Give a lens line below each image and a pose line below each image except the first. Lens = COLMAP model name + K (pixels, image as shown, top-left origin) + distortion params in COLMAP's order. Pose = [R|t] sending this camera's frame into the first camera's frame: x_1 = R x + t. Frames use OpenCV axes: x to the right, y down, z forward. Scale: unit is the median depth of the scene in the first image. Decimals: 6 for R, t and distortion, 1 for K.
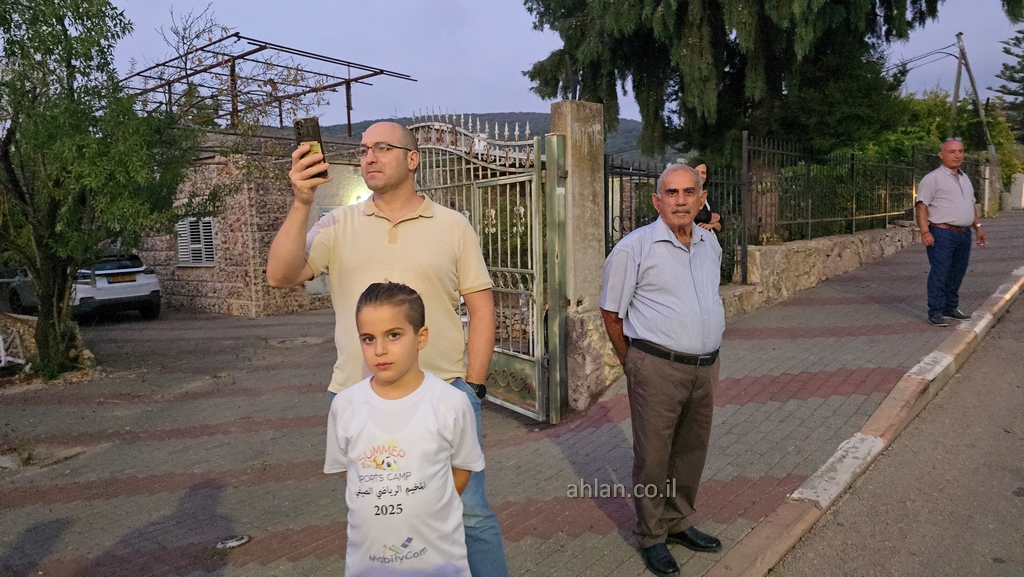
lens RADIAL K [[679.4, 0, 512.7], [0, 679.4, 287.5], [0, 0, 1]] dist [0.060769, -0.051168]
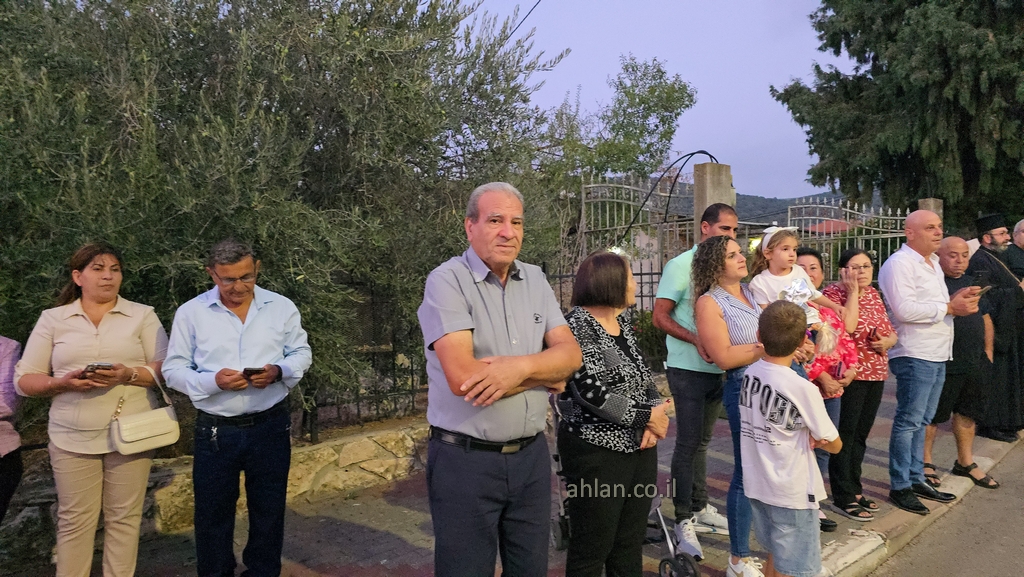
lens RADIAL K [[679.4, 0, 529.7], [0, 679.4, 301.8], [0, 0, 1]] dist [0.060769, -0.051168]
pose [[0.998545, 0.022182, -0.049159, -0.572907], [-0.025384, 0.997530, -0.065499, 0.116212], [0.047585, 0.066651, 0.996641, -0.630766]]
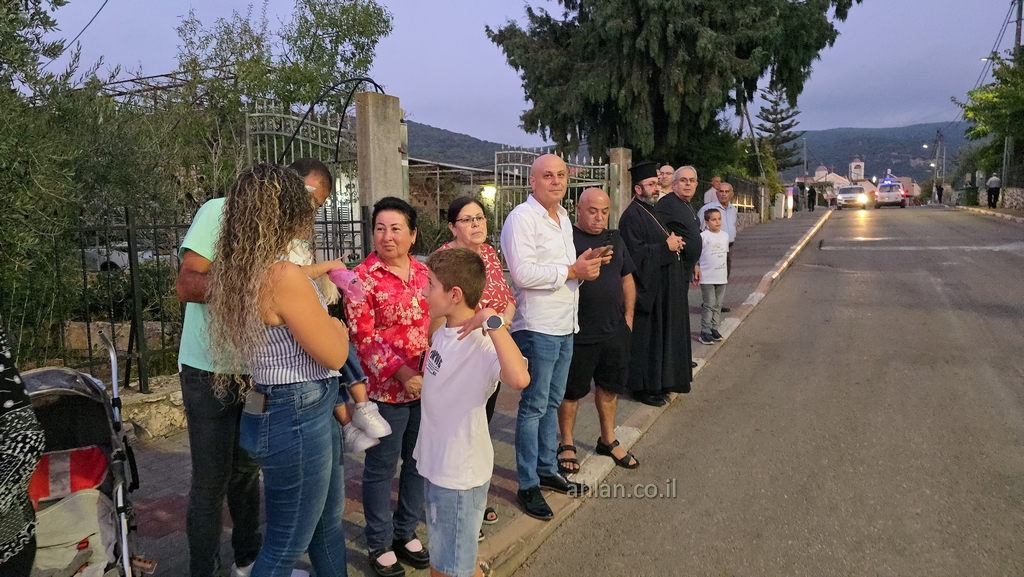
lens RADIAL K [[679.4, 0, 492.8], [0, 679.4, 284.6], [0, 0, 1]] dist [0.060769, -0.051168]
pose [[0.968539, 0.000964, 0.248861, -0.453769], [0.002560, 0.999901, -0.013834, 0.095826], [-0.248850, 0.014035, 0.968440, -0.511290]]
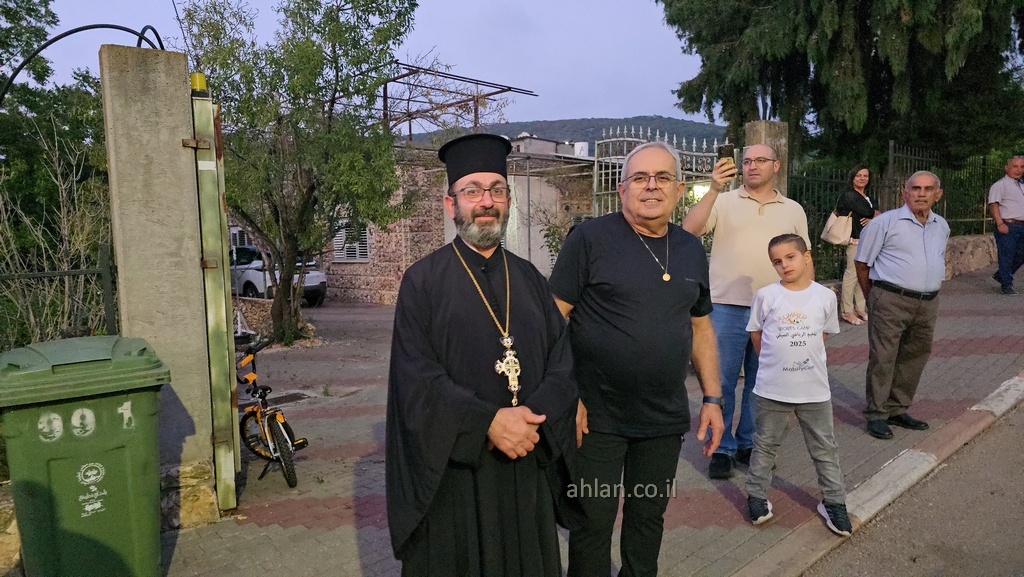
lens RADIAL K [[679.4, 0, 487.7], [0, 679.4, 290.7], [0, 0, 1]] dist [0.060769, -0.051168]
pose [[0.990550, 0.017528, -0.136029, -0.137228], [-0.018323, 0.999822, -0.004592, 0.032992], [0.135925, 0.007041, 0.990694, -0.188883]]
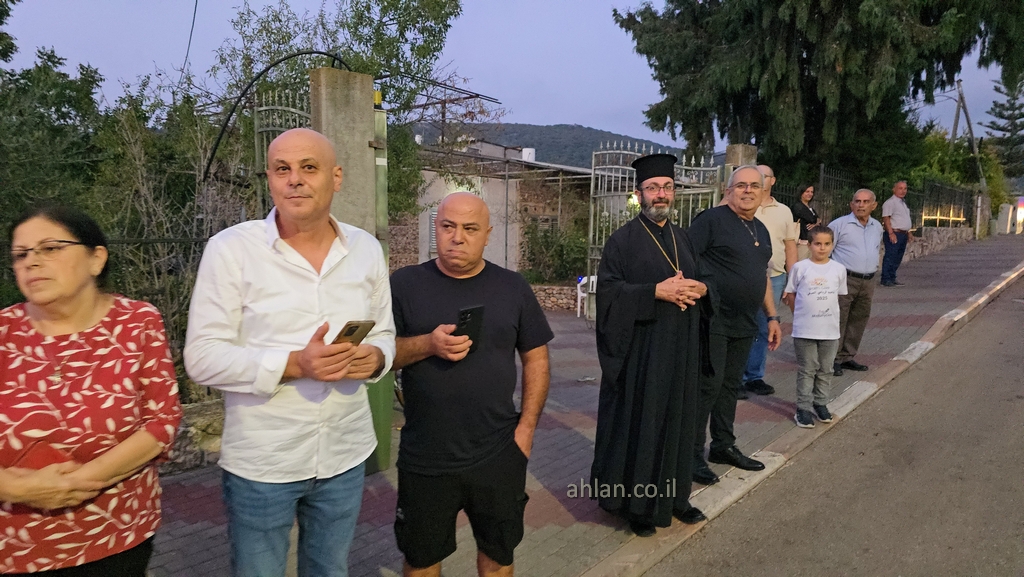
lens RADIAL K [[679.4, 0, 508.2], [0, 679.4, 296.6], [0, 0, 1]] dist [0.060769, -0.051168]
pose [[0.999120, 0.039347, 0.014559, -0.266843], [-0.039310, 0.999223, -0.002809, 0.064197], [-0.014658, 0.002234, 0.999890, -0.348497]]
